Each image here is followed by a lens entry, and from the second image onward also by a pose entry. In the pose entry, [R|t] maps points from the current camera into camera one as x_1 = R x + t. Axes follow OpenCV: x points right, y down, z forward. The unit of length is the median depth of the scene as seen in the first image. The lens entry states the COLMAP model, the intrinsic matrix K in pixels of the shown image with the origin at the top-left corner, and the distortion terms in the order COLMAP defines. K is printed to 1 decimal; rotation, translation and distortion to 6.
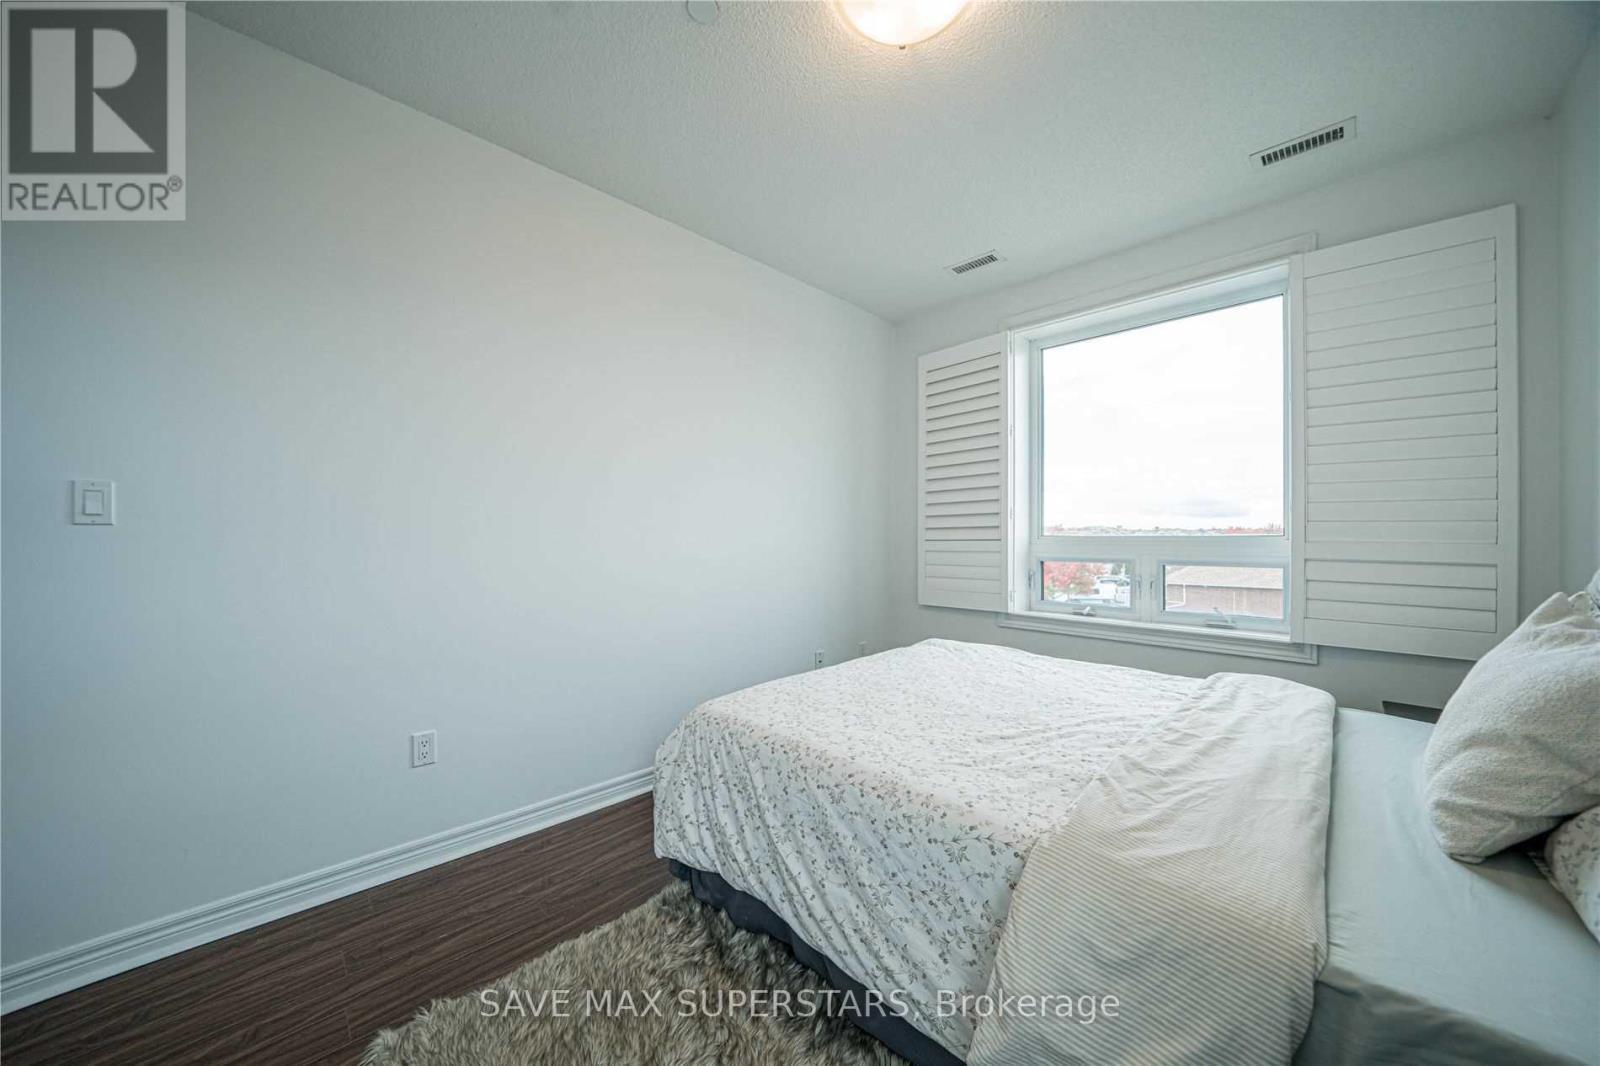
lens RADIAL K [[556.1, 0, 804.2], [0, 556.1, 533.6], [0, 0, 1]] dist [-0.027428, 0.003267]
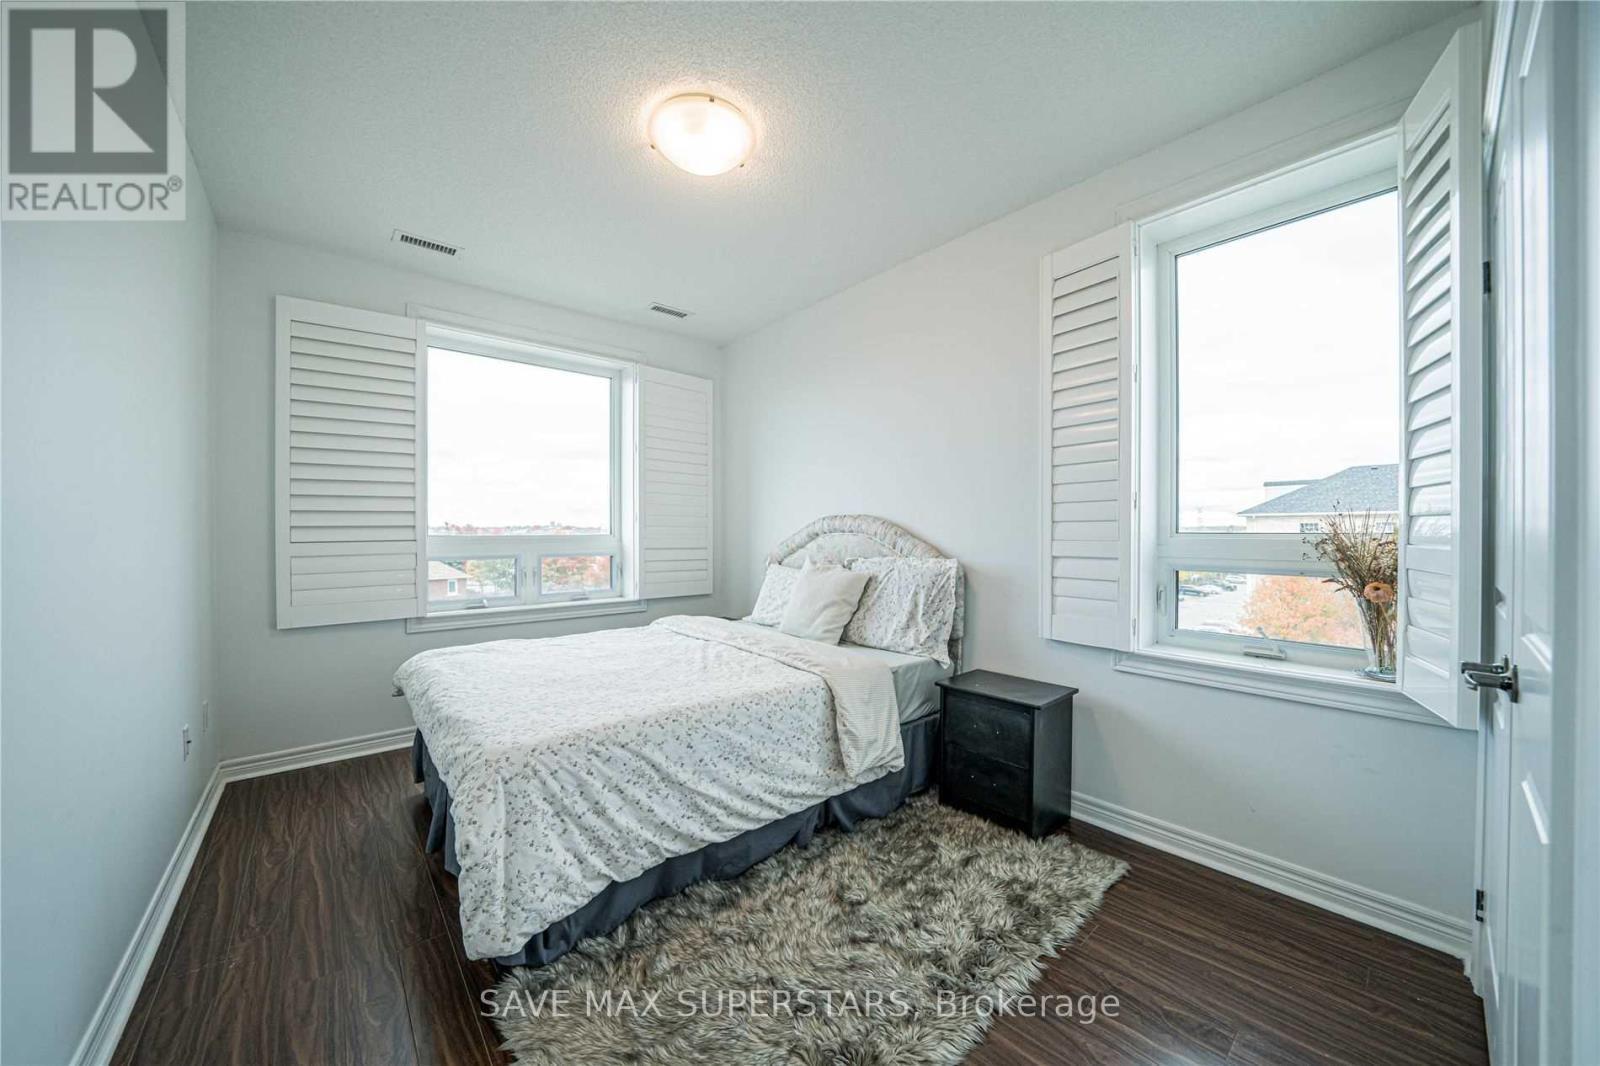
lens RADIAL K [[556.1, 0, 797.5], [0, 556.1, 534.3], [0, 0, 1]] dist [-0.027428, 0.003267]
pose [[0.071979, -0.003688, 0.997399, -1.233690], [-0.000701, 0.999993, 0.003748, -0.007540], [-0.997406, -0.000969, 0.071976, 0.675681]]
